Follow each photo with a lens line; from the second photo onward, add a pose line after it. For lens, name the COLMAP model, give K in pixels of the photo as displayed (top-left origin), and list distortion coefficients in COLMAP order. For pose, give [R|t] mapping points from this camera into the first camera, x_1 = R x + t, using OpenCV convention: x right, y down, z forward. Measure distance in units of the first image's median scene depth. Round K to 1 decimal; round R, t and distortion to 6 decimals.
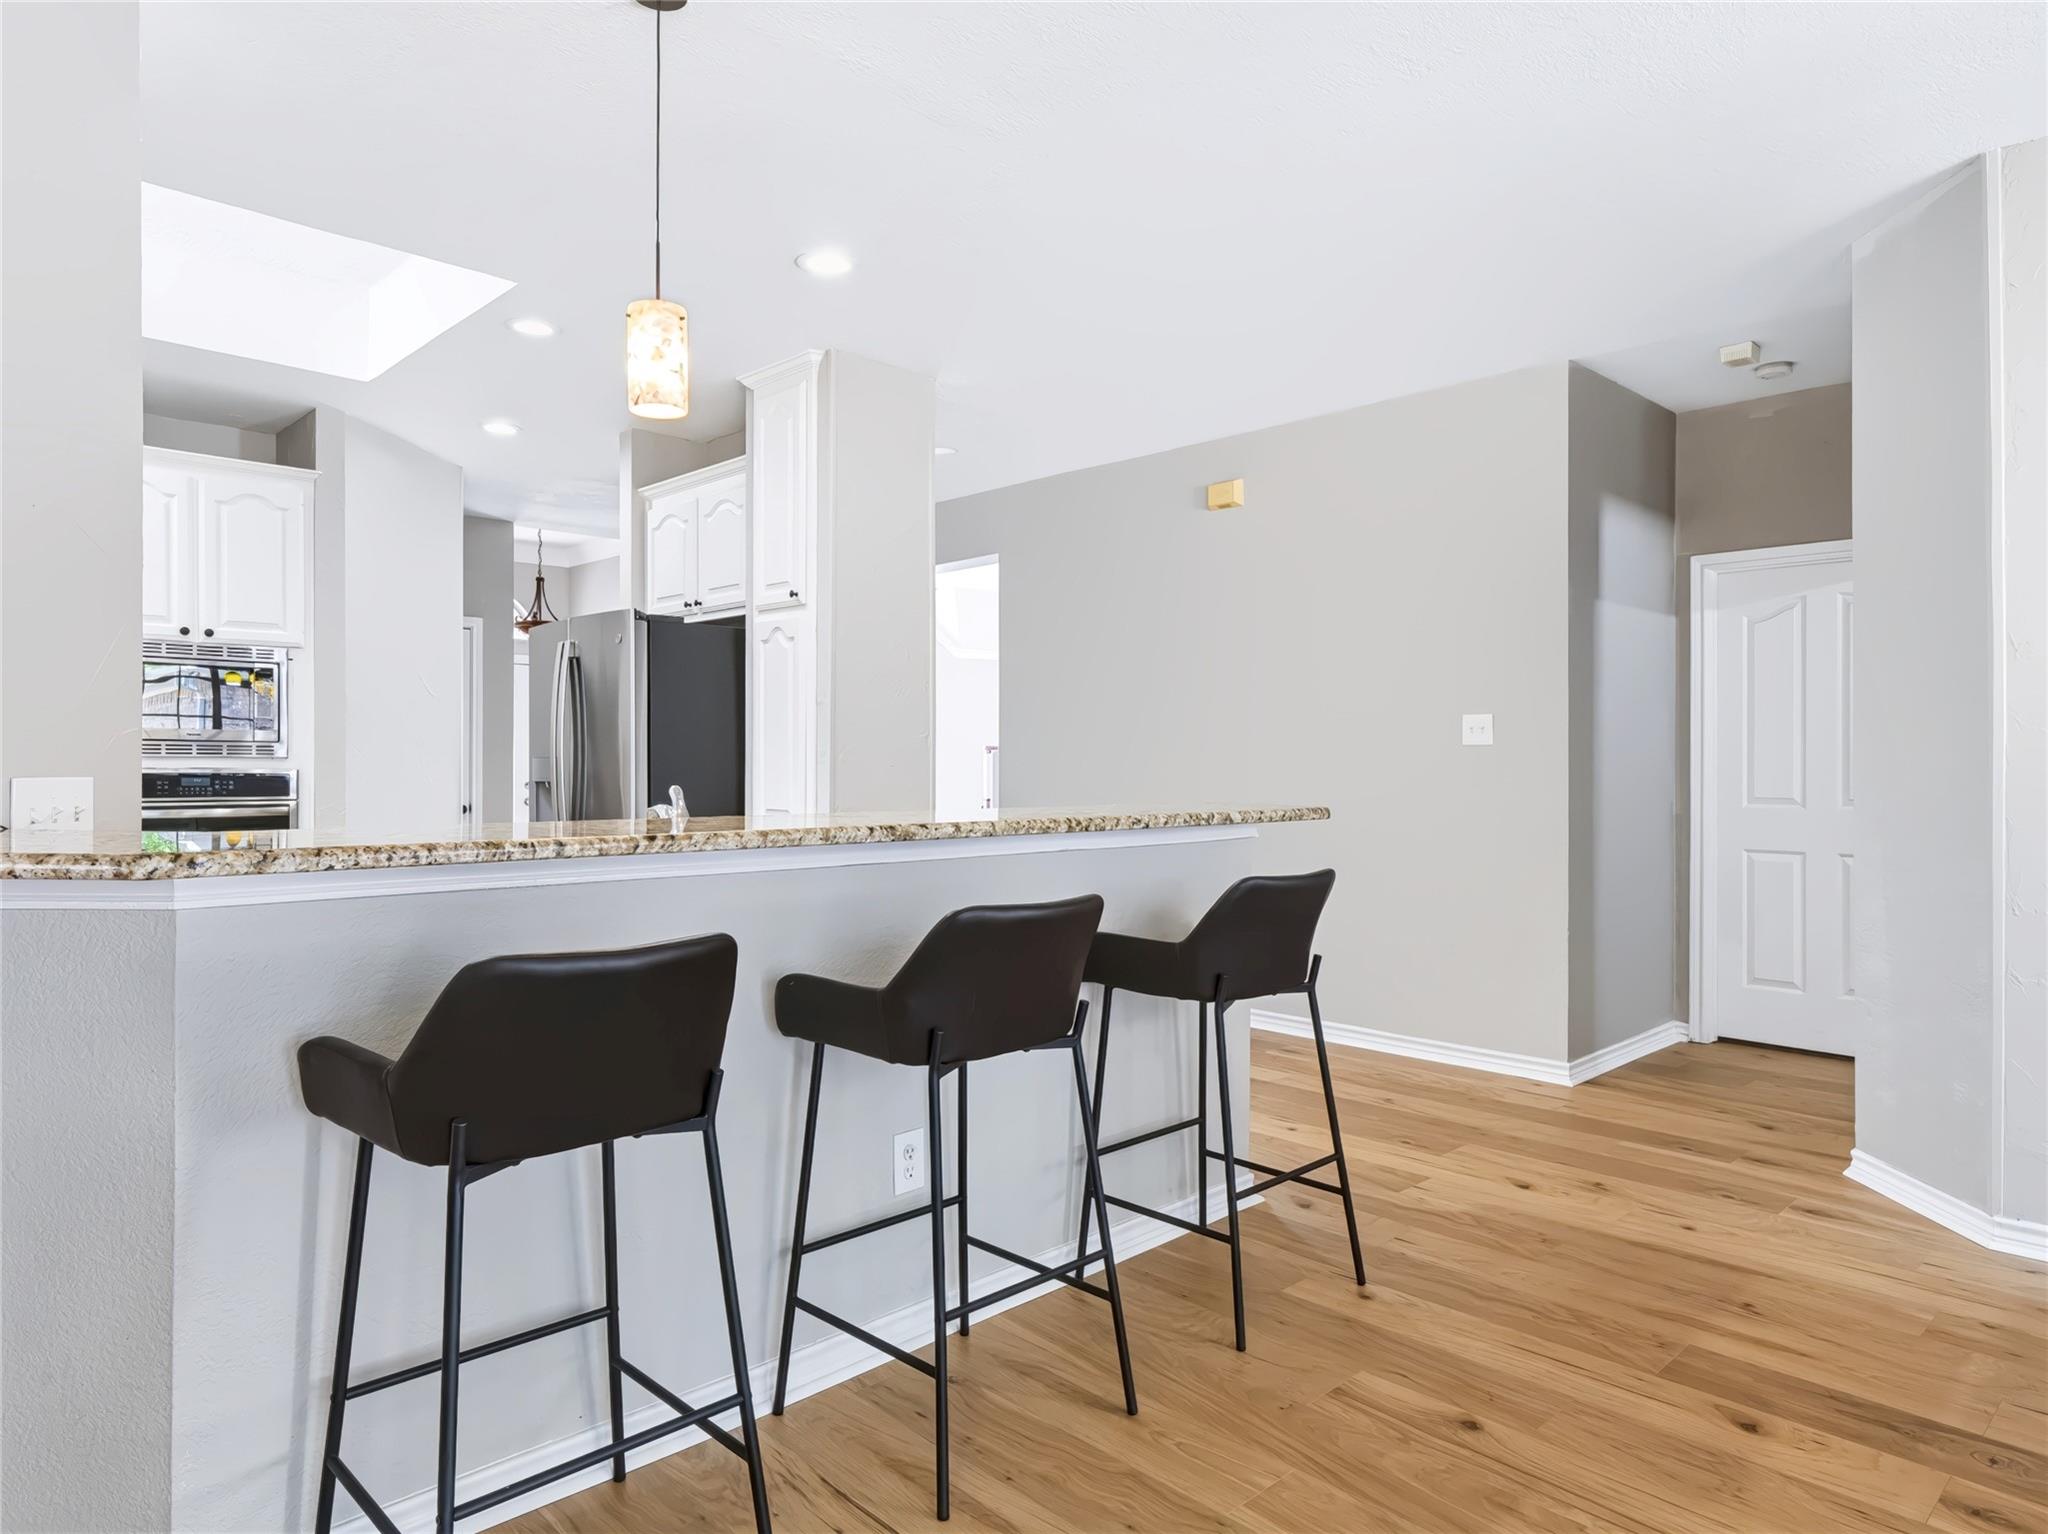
lens RADIAL K [[1291.9, 0, 1030.2], [0, 1291.9, 779.5], [0, 0, 1]] dist [0.001050, 0.001154]
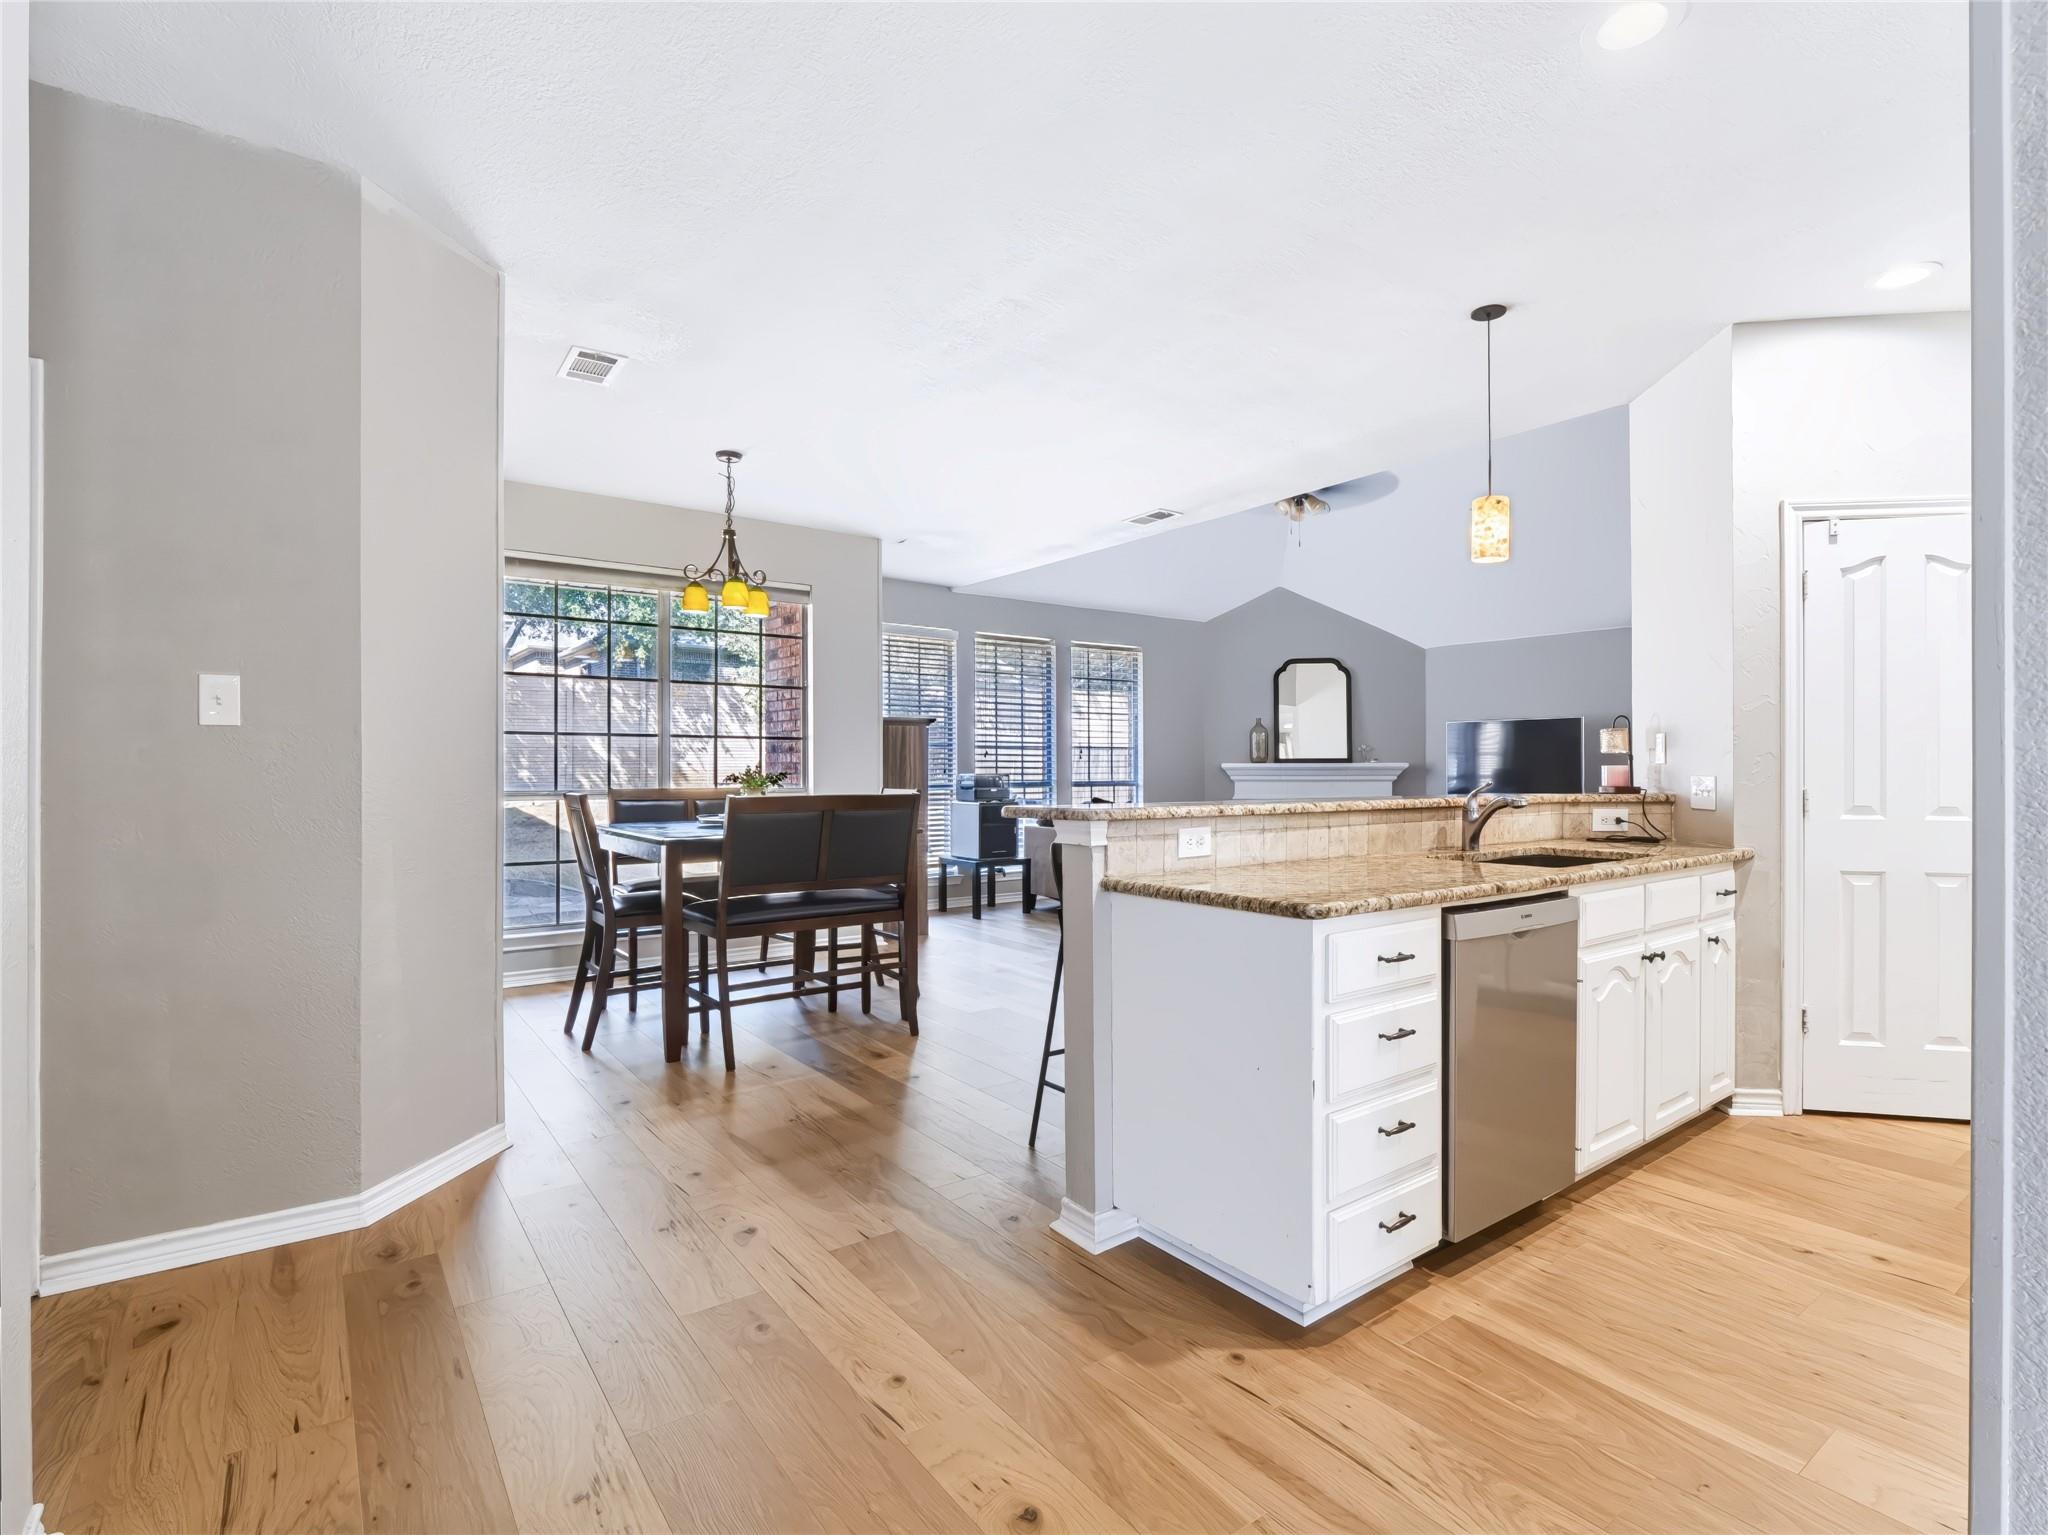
lens RADIAL K [[1016.2, 0, 1034.2], [0, 1016.2, 771.6], [0, 0, 1]] dist [-0.011281, -0.001249]
pose [[-0.991388, -0.006313, 0.130806, 0.136554], [-0.007463, 0.999938, -0.008299, 0.030763], [-0.130745, -0.009204, -0.991373, 1.961059]]
